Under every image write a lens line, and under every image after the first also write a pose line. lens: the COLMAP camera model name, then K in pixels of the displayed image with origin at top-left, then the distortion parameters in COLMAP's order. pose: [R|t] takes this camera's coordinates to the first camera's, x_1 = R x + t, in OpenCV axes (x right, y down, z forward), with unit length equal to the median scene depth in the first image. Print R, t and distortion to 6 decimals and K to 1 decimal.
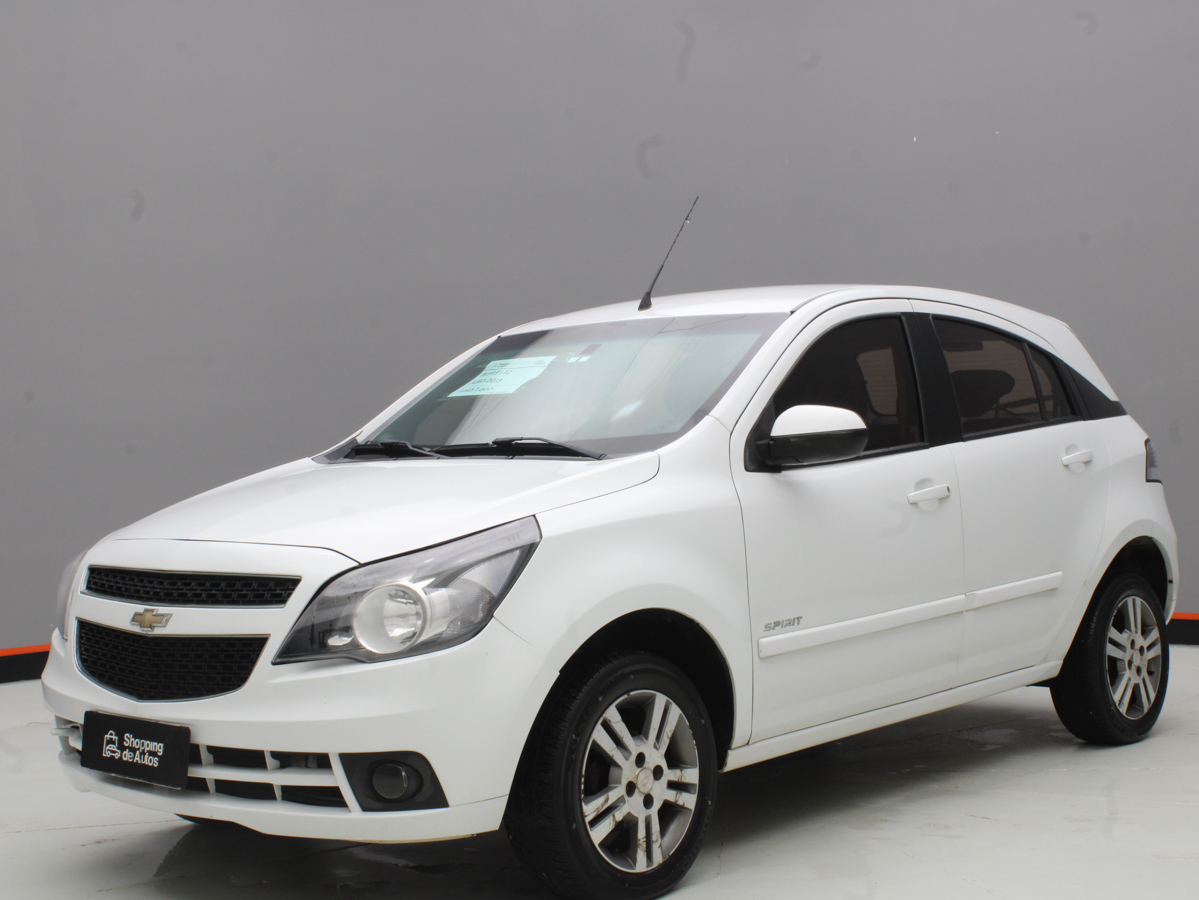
lens RADIAL K [[1611.0, 0, 599.8], [0, 1611.0, 449.3], [0, 0, 1]] dist [-0.103908, 0.000000]
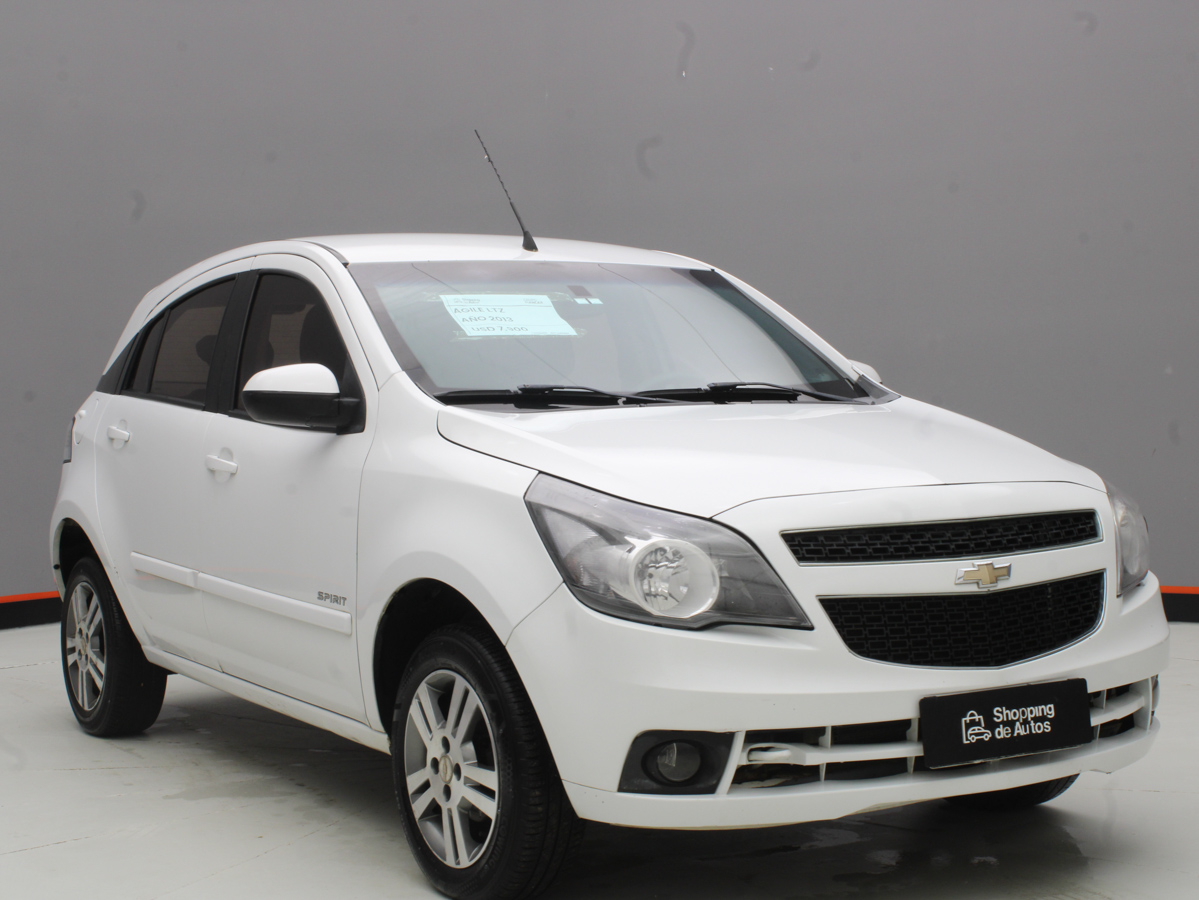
lens RADIAL K [[1743.2, 0, 598.0], [0, 1743.2, 450.5], [0, 0, 1]] dist [0.129004, 0.000000]
pose [[0.323259, -0.010303, 0.946255, -1.261944], [0.009983, 0.999922, 0.007477, 0.029228], [-0.946258, 0.007029, 0.323337, 0.887338]]
